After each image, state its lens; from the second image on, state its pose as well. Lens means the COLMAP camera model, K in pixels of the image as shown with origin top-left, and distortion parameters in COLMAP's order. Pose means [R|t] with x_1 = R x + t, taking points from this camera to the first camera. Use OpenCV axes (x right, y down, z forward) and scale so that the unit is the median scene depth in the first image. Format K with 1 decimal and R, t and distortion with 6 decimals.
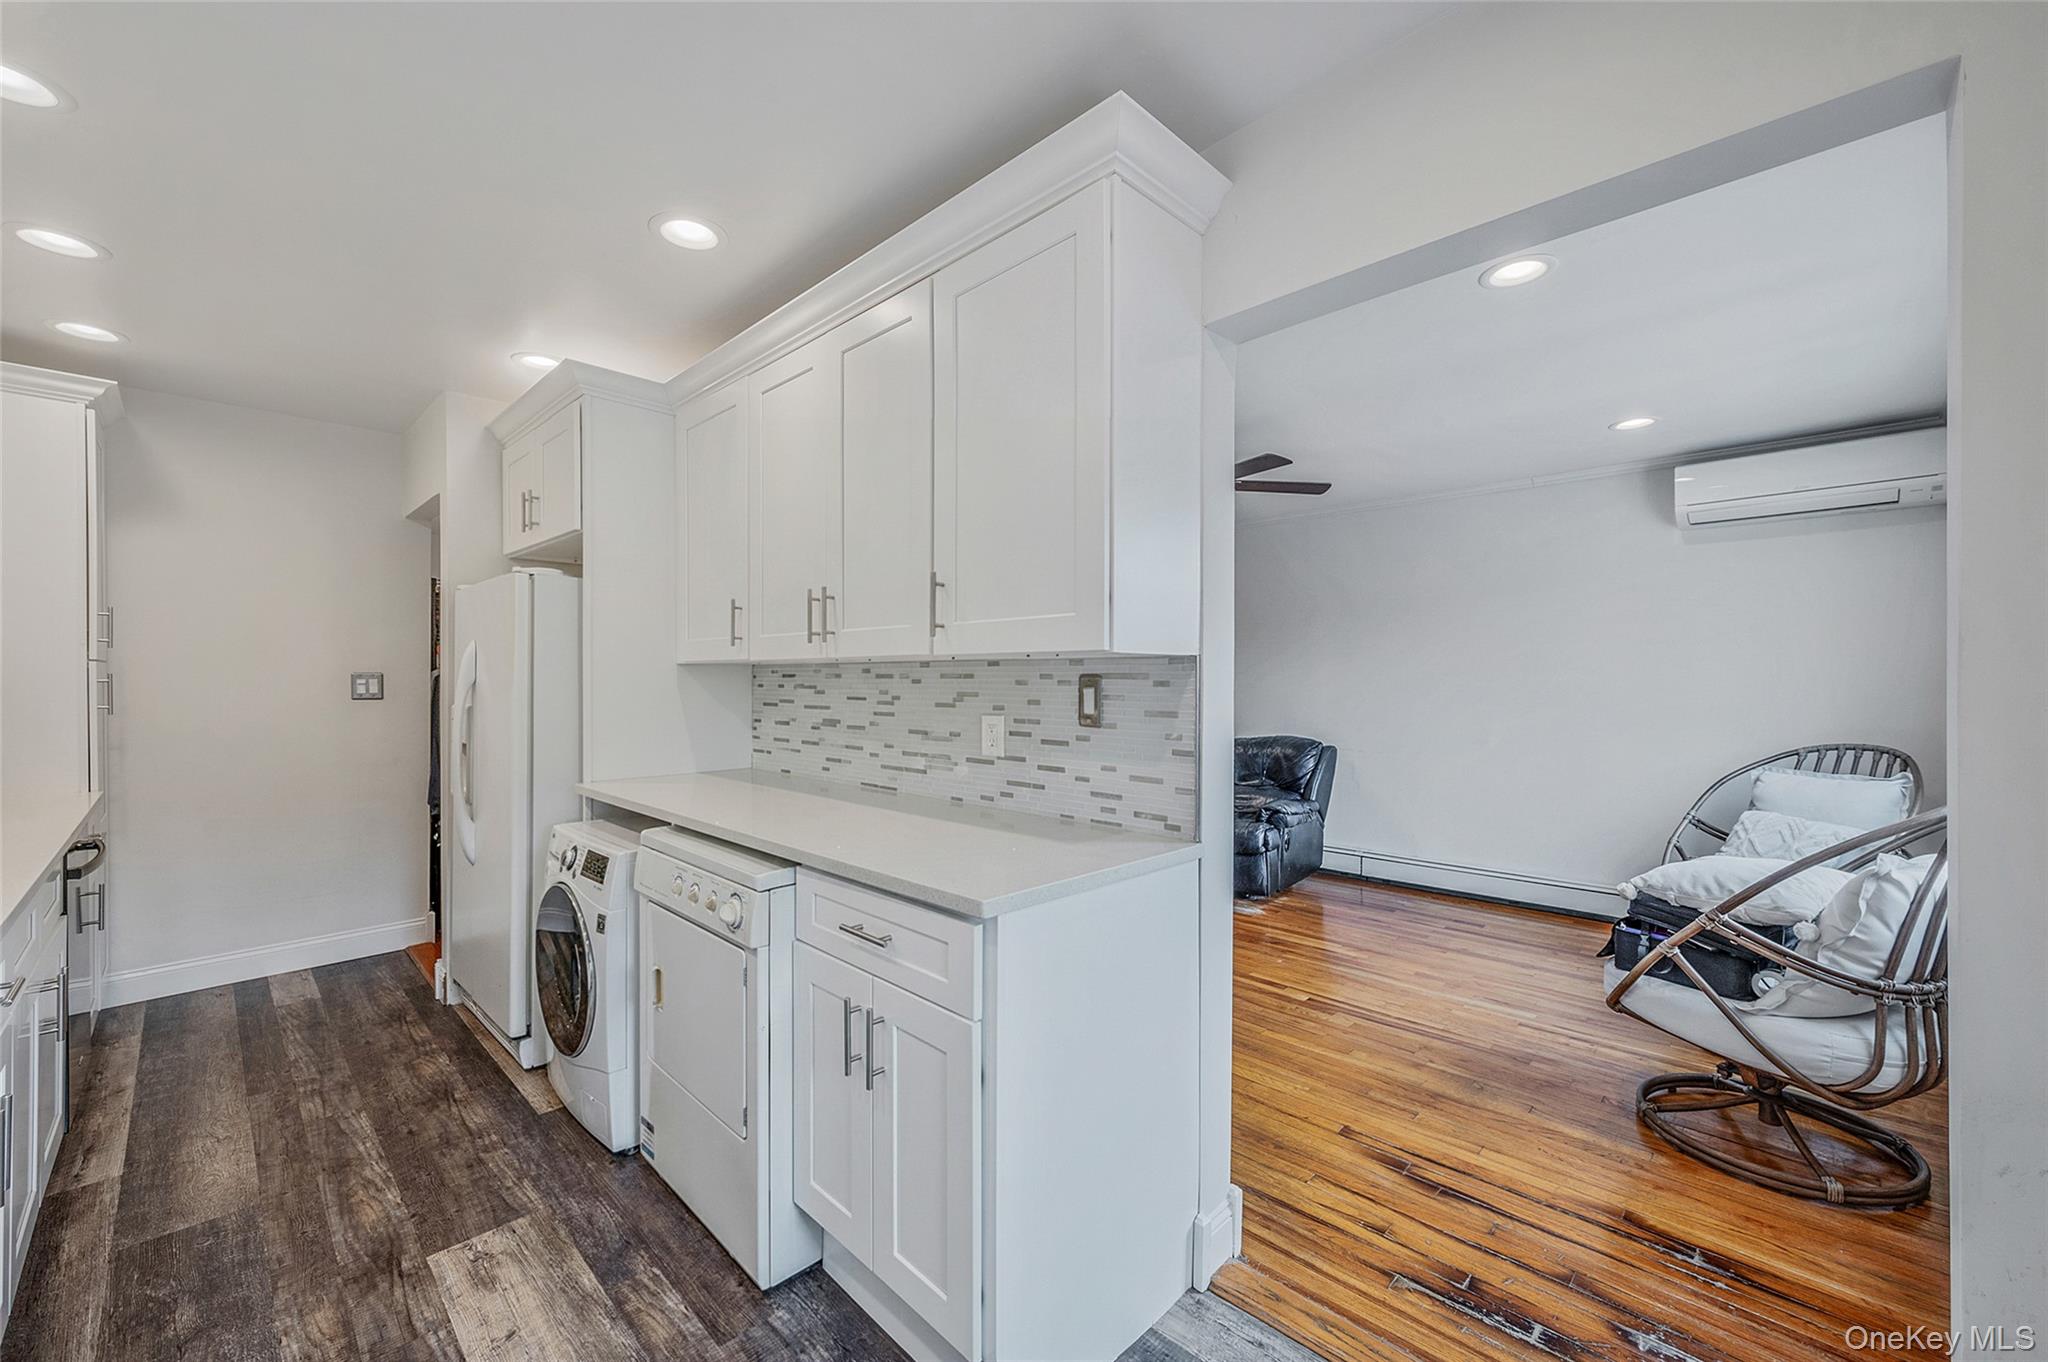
lens RADIAL K [[814.3, 0, 1028.1], [0, 814.3, 687.1], [0, 0, 1]] dist [0.000901, 0.000381]
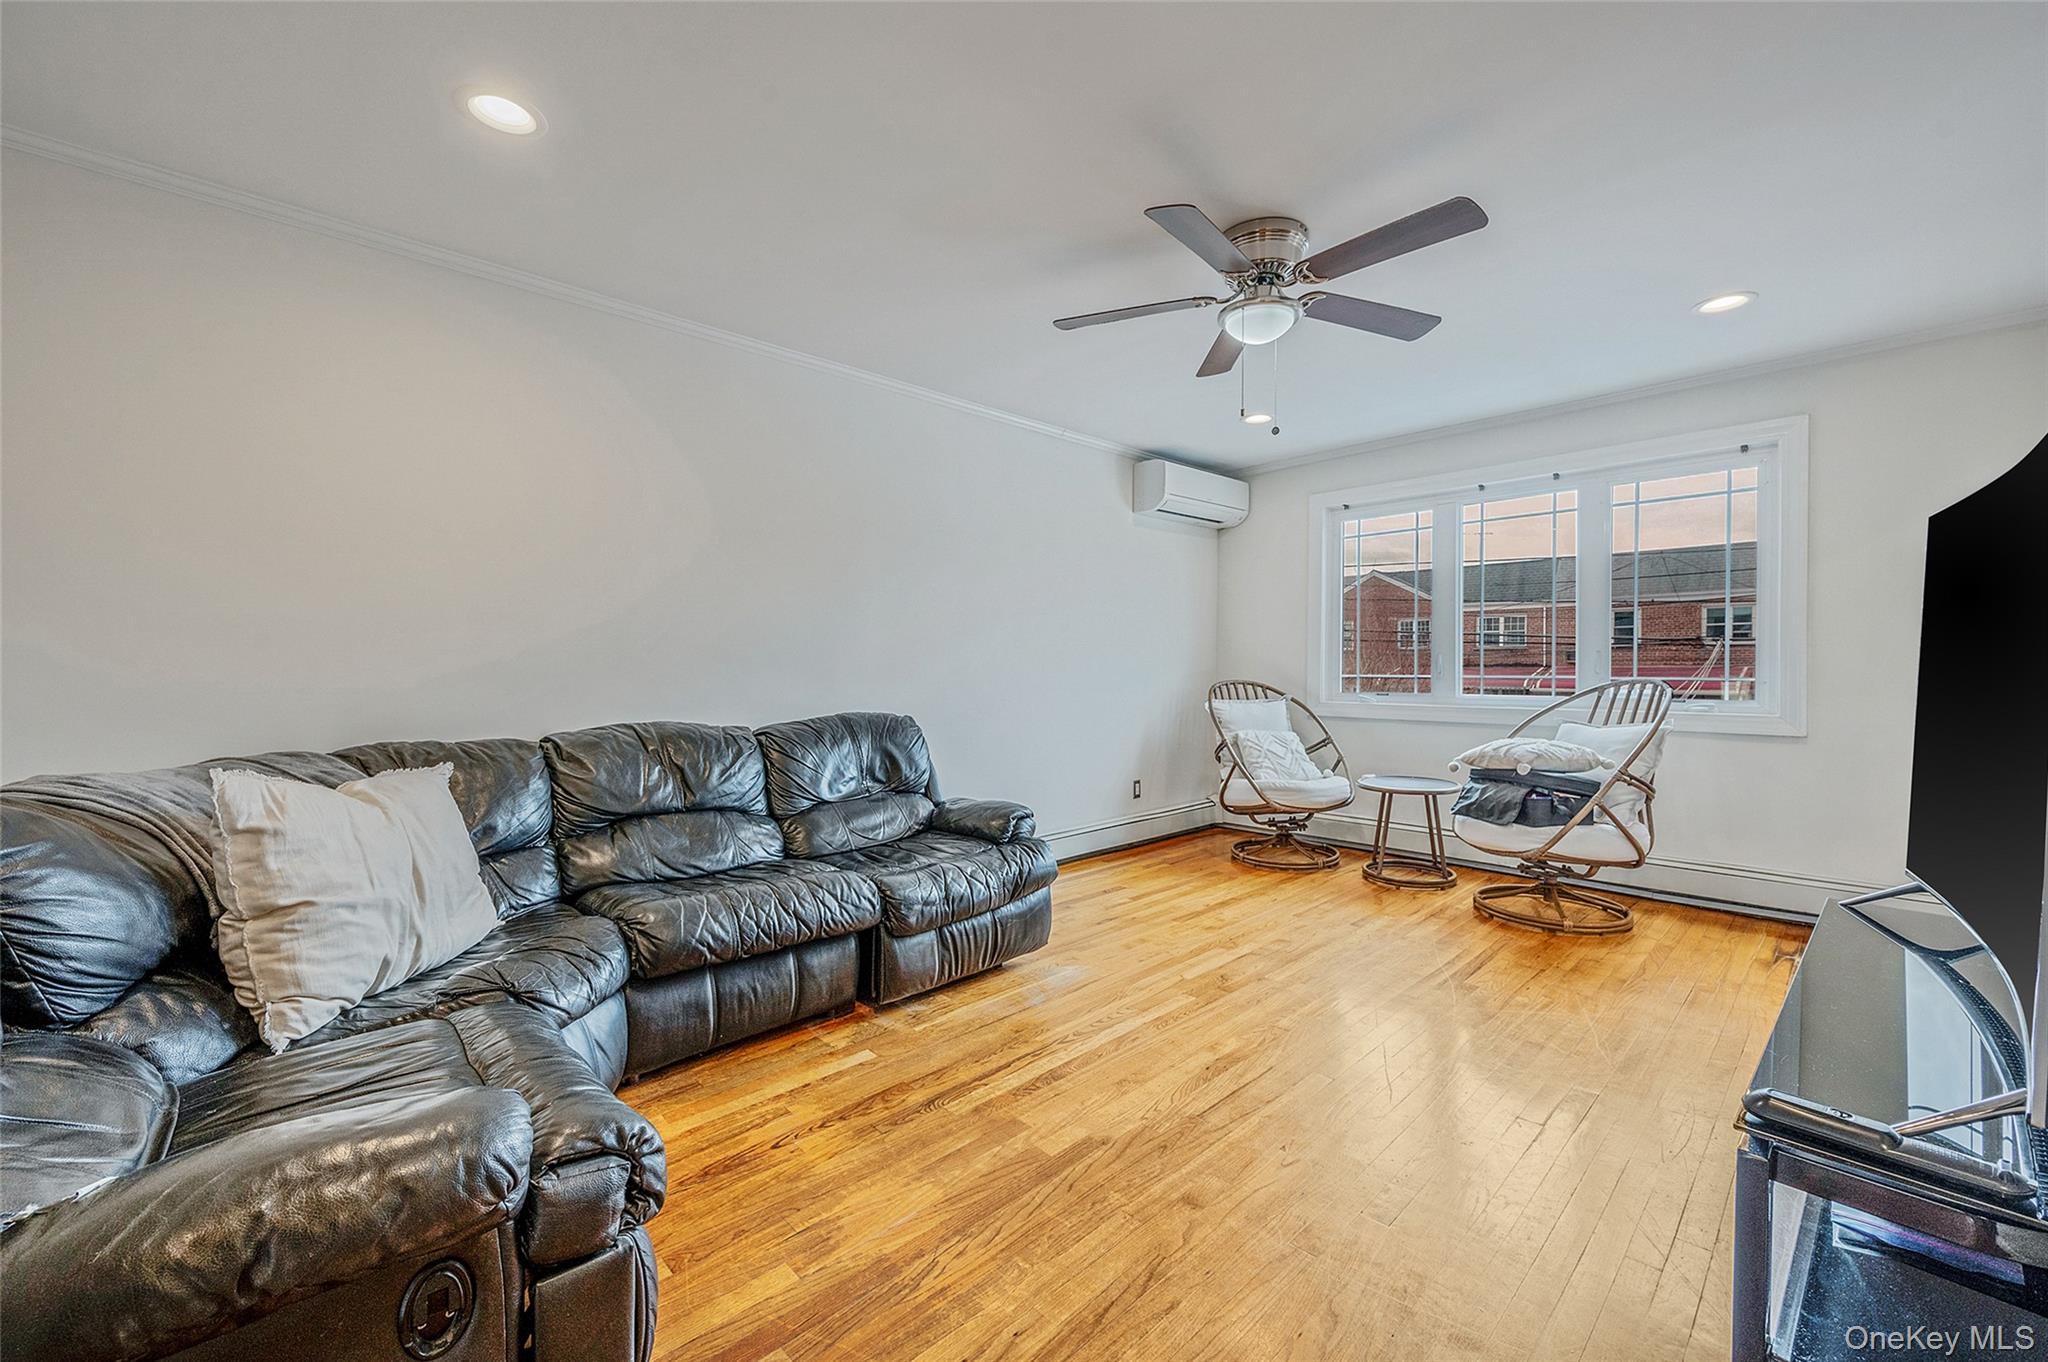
lens RADIAL K [[806.1, 0, 1025.6], [0, 806.1, 678.9], [0, 0, 1]] dist [0.000714, -0.000206]
pose [[0.050281, -0.012248, 0.998660, -0.416153], [0.007712, 0.999900, 0.011875, 0.039721], [-0.998705, 0.007105, 0.050371, 1.142770]]
